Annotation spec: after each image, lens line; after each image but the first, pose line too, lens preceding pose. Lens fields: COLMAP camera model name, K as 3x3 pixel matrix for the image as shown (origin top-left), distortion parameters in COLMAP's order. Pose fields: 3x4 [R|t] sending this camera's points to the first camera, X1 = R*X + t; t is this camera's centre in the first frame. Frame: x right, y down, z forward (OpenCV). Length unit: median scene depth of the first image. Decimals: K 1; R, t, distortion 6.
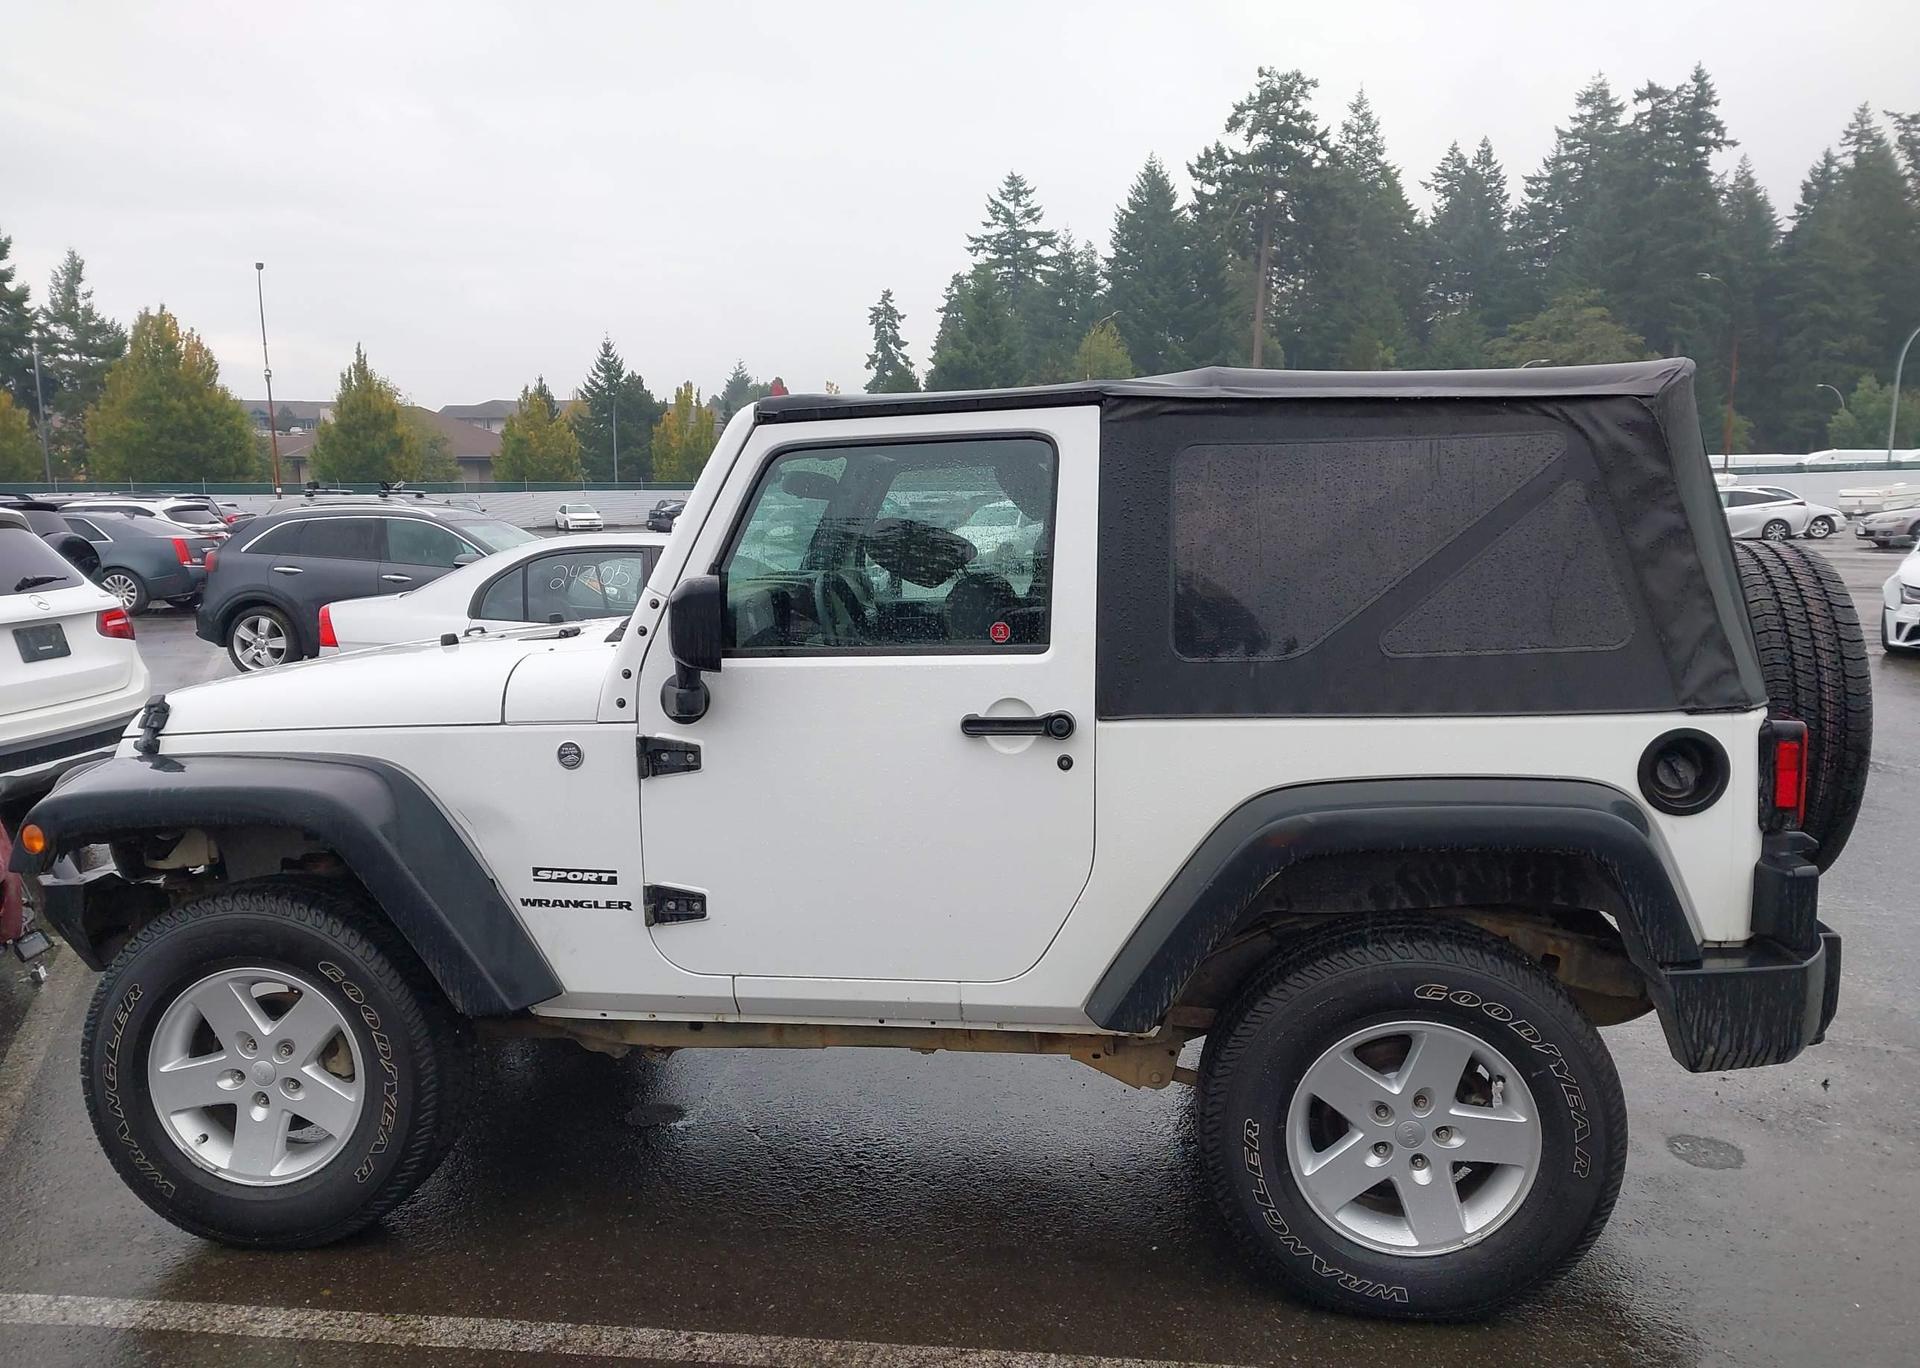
lens RADIAL K [[1516.3, 0, 959.2], [0, 1516.3, 712.3], [0, 0, 1]] dist [0.031650, -0.039218]
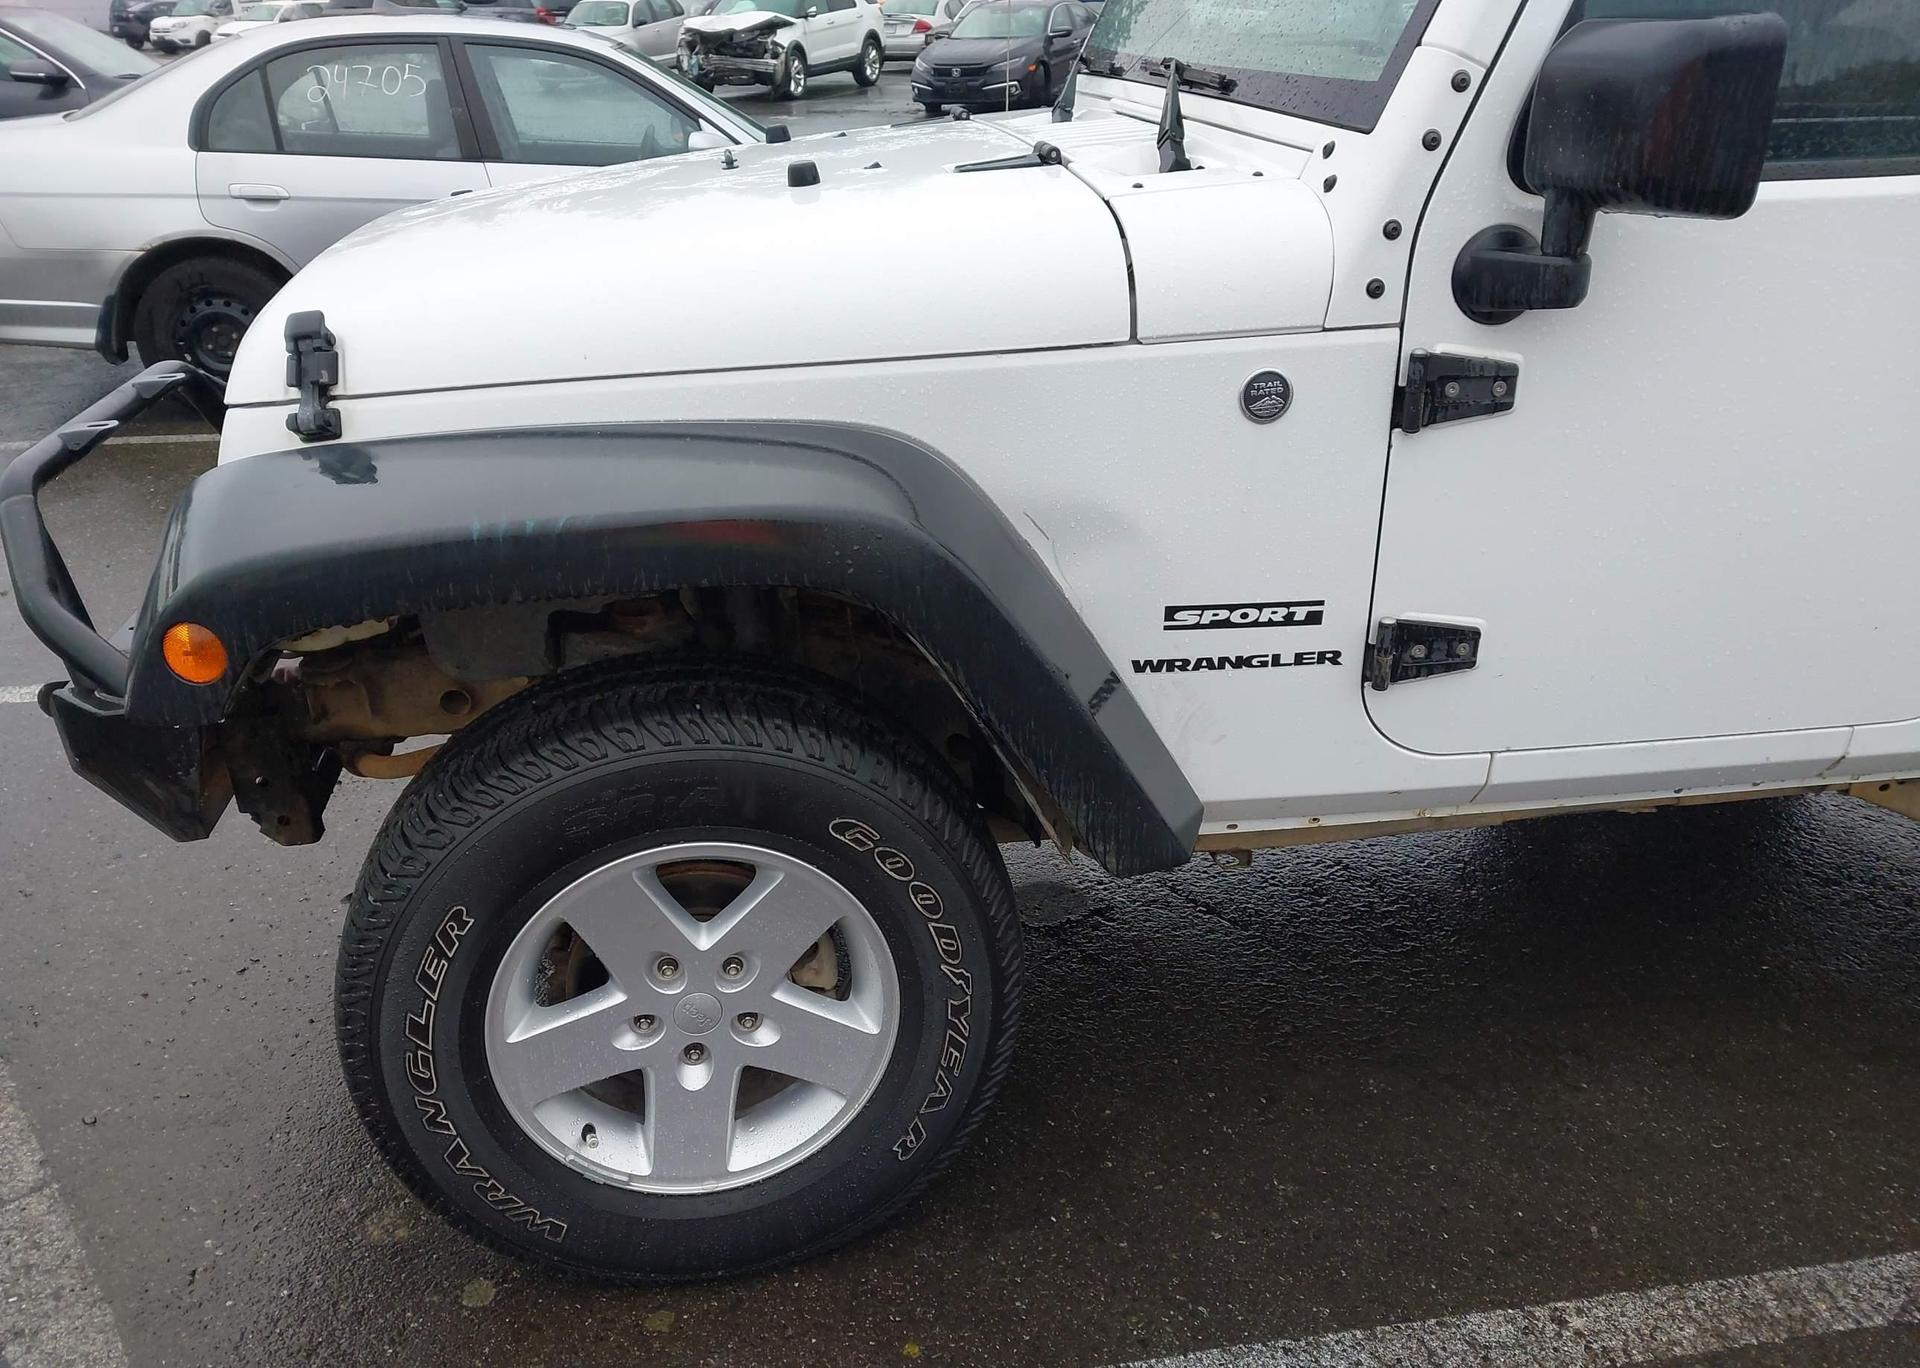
lens RADIAL K [[1511.6, 0, 951.4], [0, 1511.6, 728.6], [0, 0, 1]] dist [0.041365, -0.070758]
pose [[0.960234, -0.119557, 0.252301, -0.502600], [0.038087, 0.951320, 0.305843, -0.027283], [-0.276585, -0.284071, 0.918044, 0.506389]]
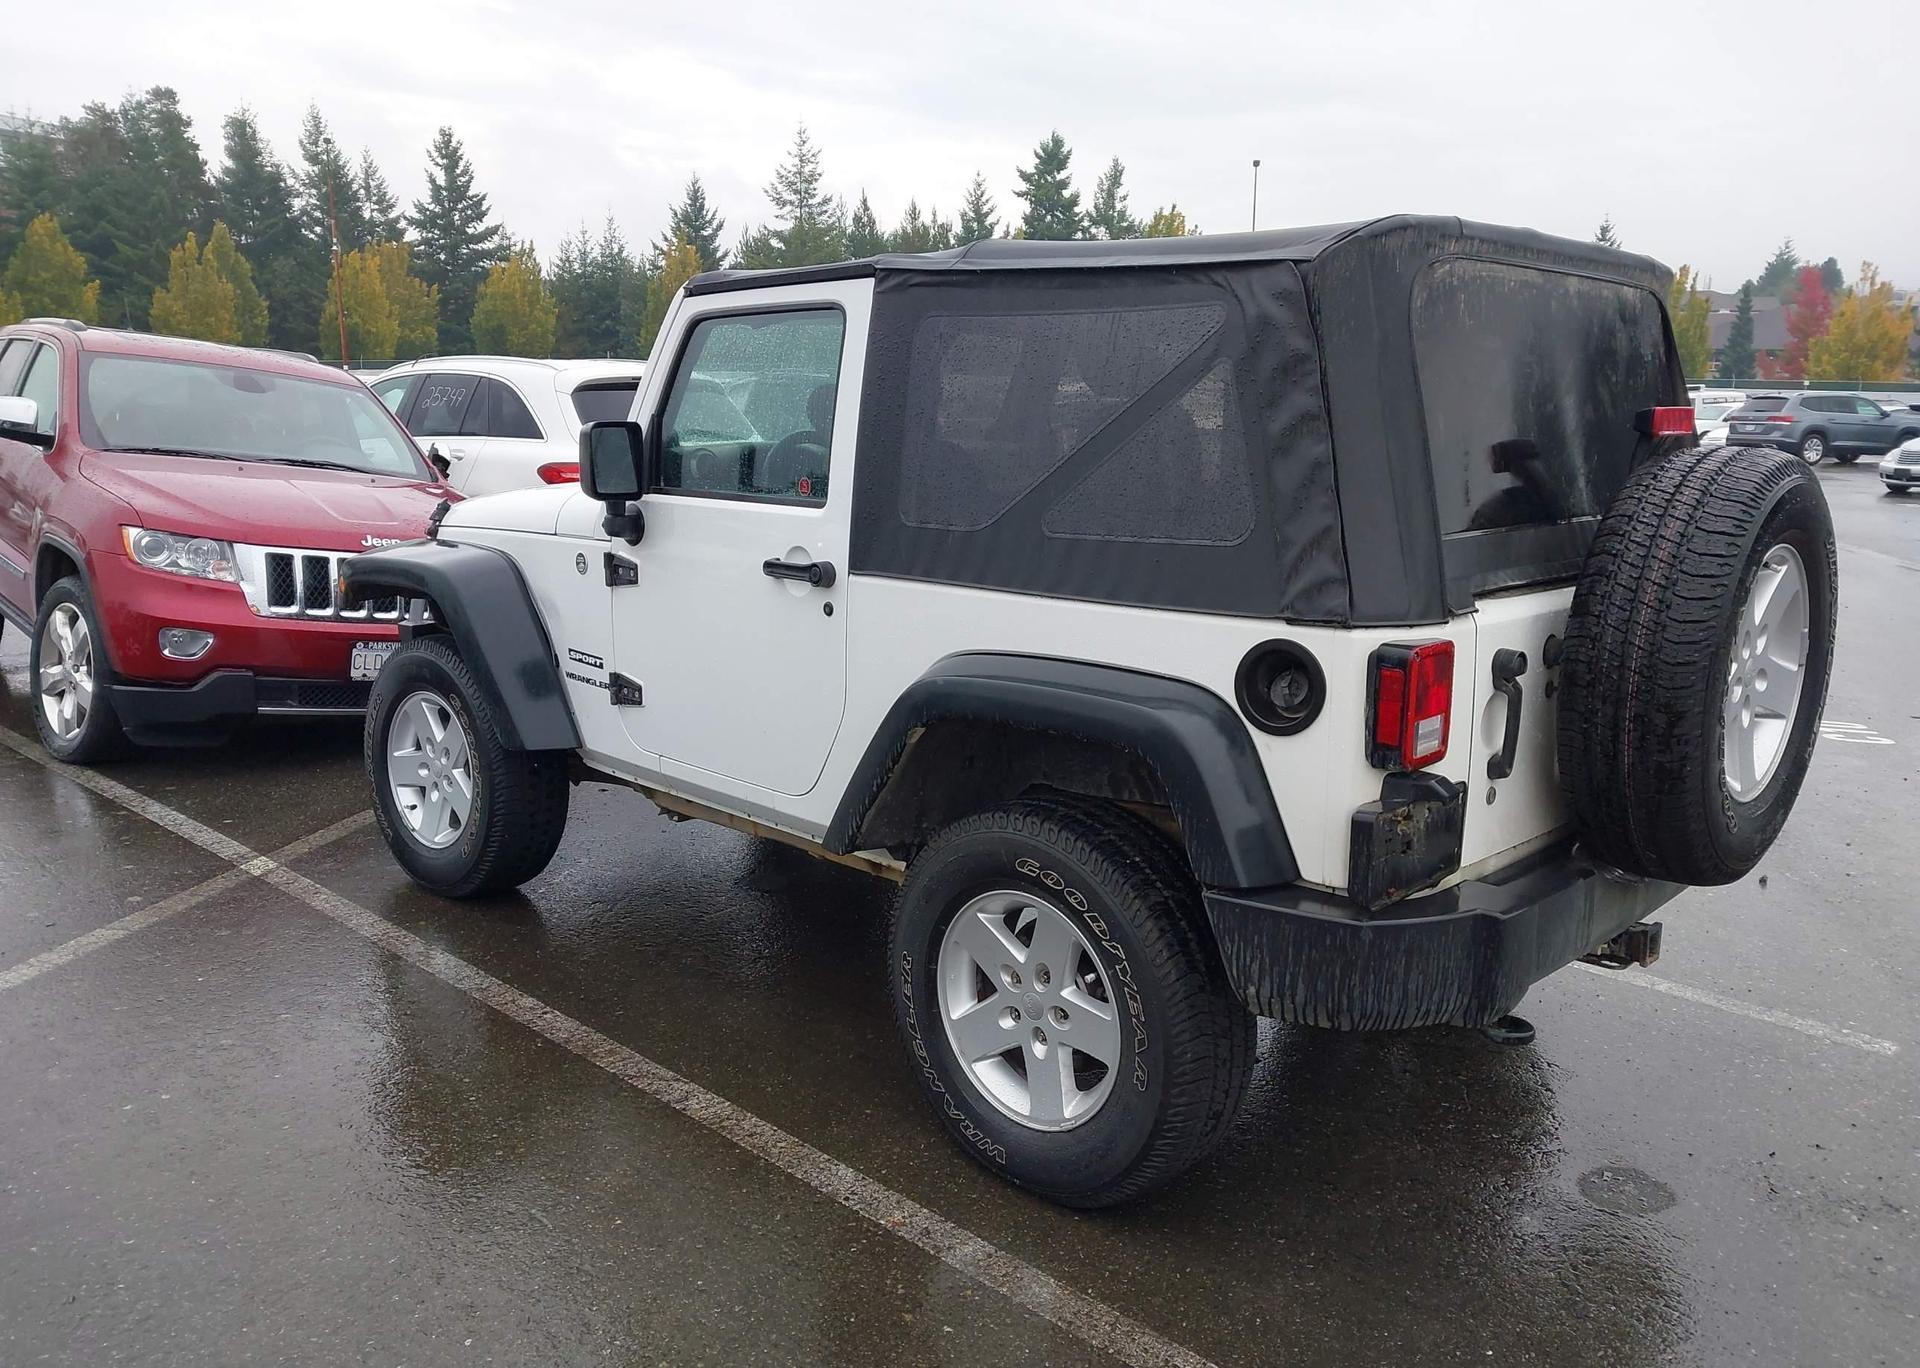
lens RADIAL K [[1496.2, 0, 961.4], [0, 1496.2, 723.4], [0, 0, 1]] dist [0.063300, -0.072833]
pose [[0.809060, 0.156316, -0.566557, 0.733190], [-0.111991, 0.987323, 0.112480, -0.016542], [0.576957, -0.027554, 0.816310, 0.145068]]
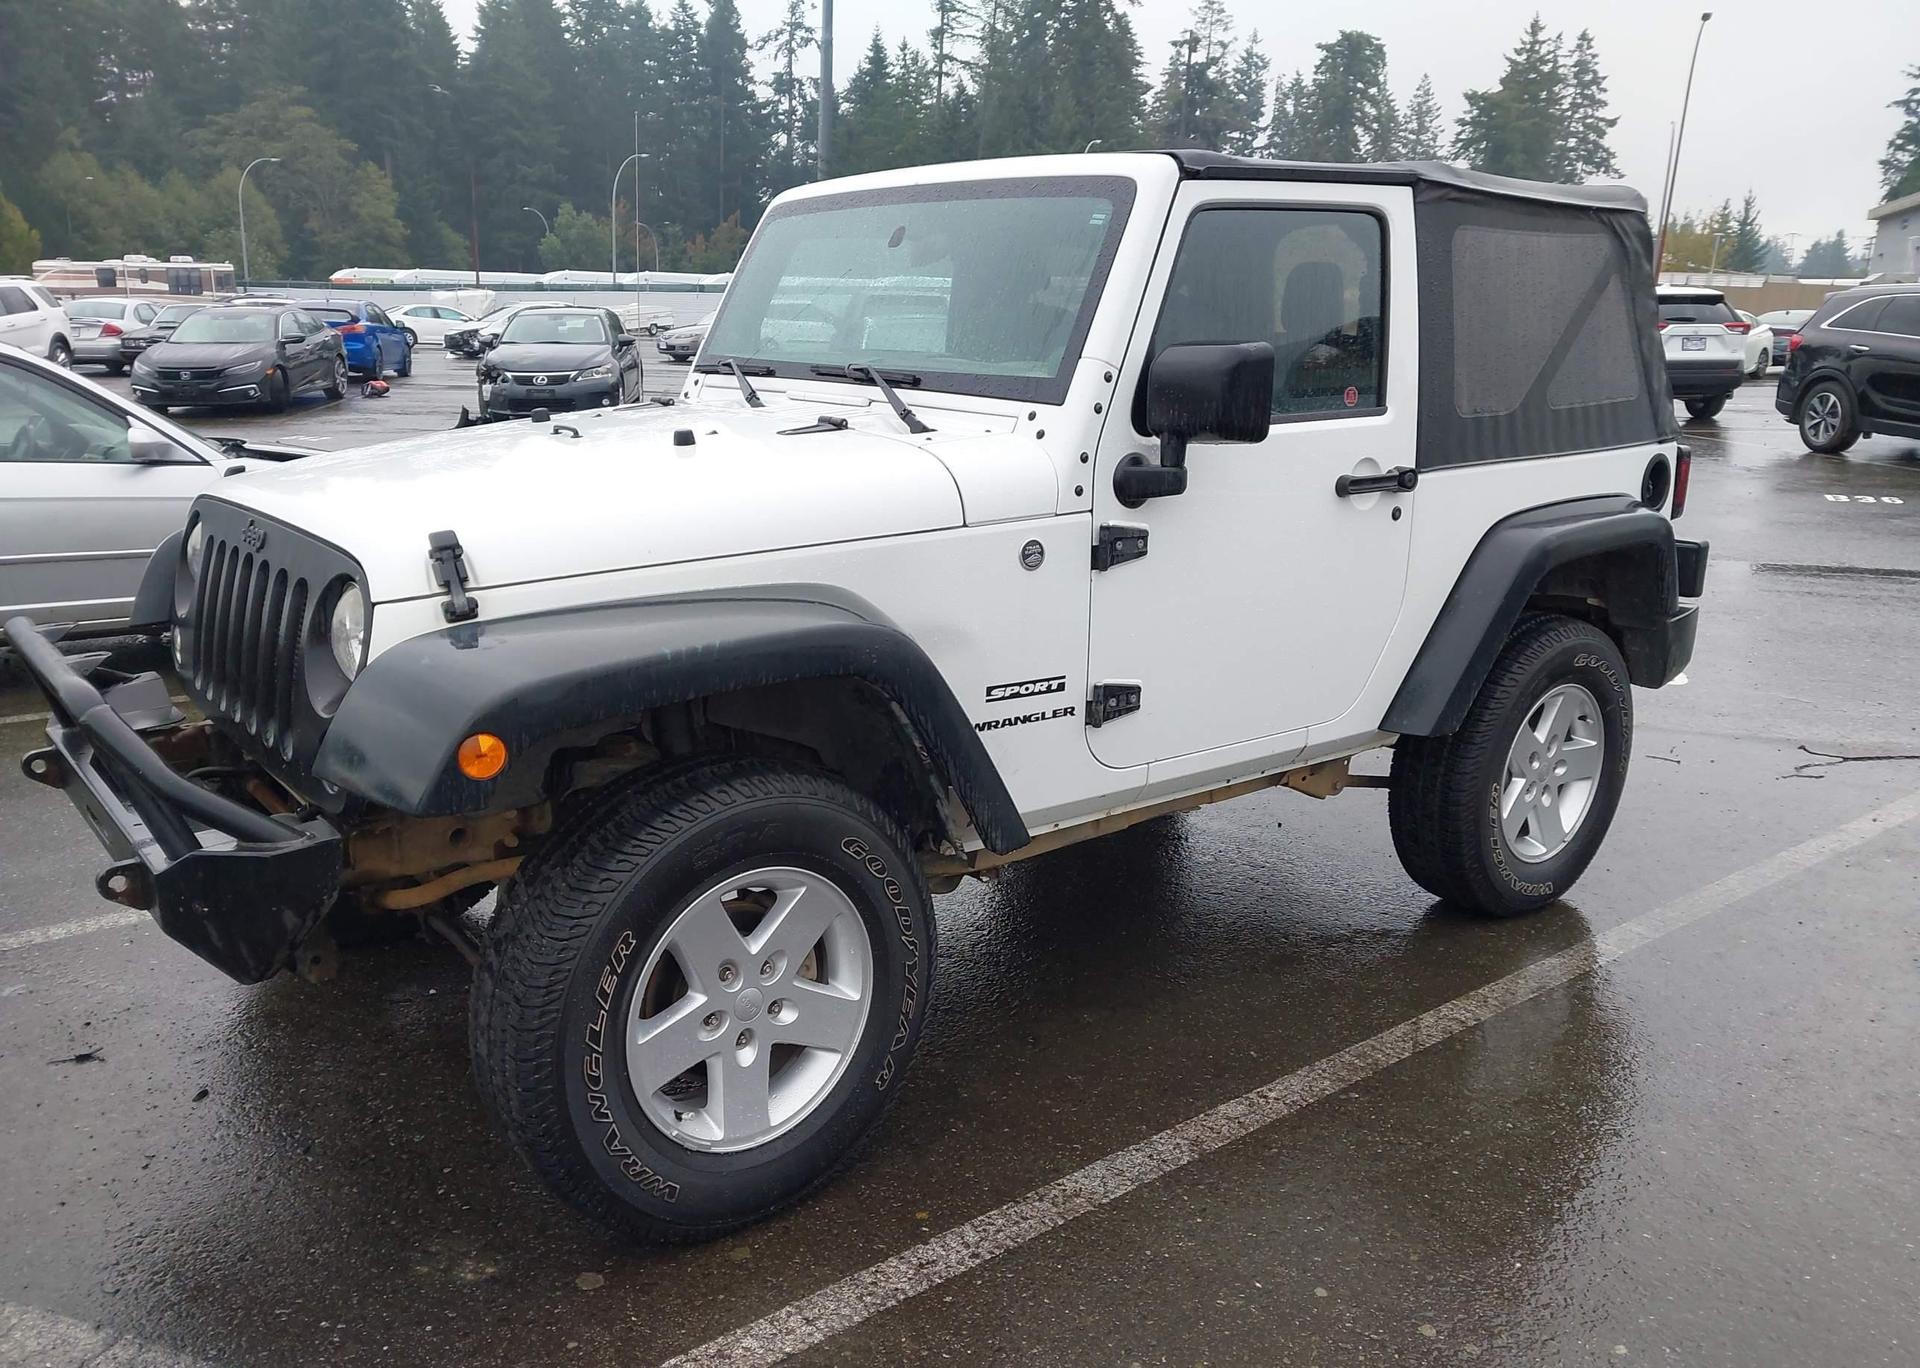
lens RADIAL K [[1496.2, 0, 961.4], [0, 1496.2, 723.4], [0, 0, 1]] dist [0.063300, -0.072833]
pose [[0.696630, -0.168816, 0.697286, -0.906248], [0.079884, 0.984130, 0.158454, -0.016458], [-0.712969, -0.054682, 0.699060, 0.403302]]
